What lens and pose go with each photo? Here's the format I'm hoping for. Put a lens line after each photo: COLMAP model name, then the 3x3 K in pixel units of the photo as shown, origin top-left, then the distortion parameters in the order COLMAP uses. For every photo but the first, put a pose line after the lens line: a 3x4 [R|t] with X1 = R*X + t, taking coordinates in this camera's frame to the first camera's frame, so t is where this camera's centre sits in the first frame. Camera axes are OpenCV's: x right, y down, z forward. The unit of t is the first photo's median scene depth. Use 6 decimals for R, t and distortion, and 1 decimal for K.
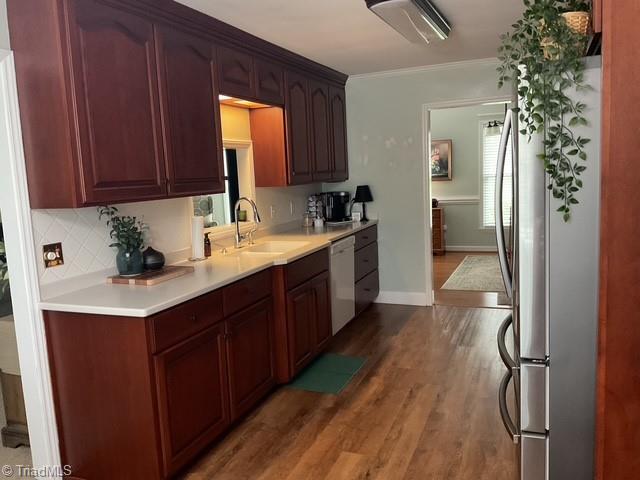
lens RADIAL K [[525.1, 0, 318.7], [0, 525.1, 236.2], [0, 0, 1]] dist [0.009733, -0.009826]
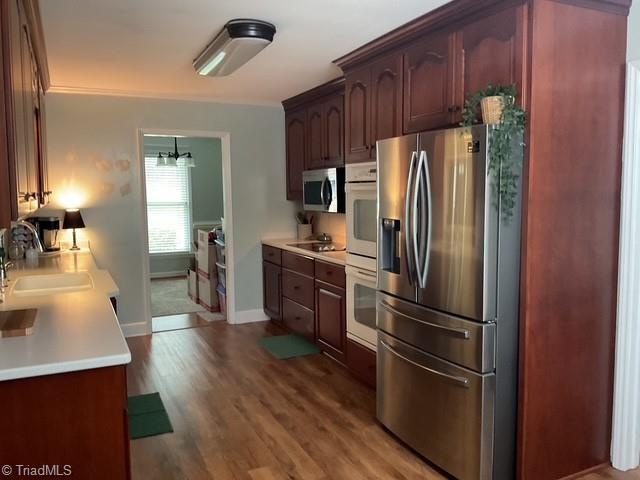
lens RADIAL K [[525.1, 0, 318.7], [0, 525.1, 236.2], [0, 0, 1]] dist [0.009733, -0.009826]
pose [[0.665472, -0.020755, 0.746135, -0.572168], [0.067188, 0.997221, -0.032185, 0.006737], [-0.743393, 0.071549, 0.665017, 0.196997]]
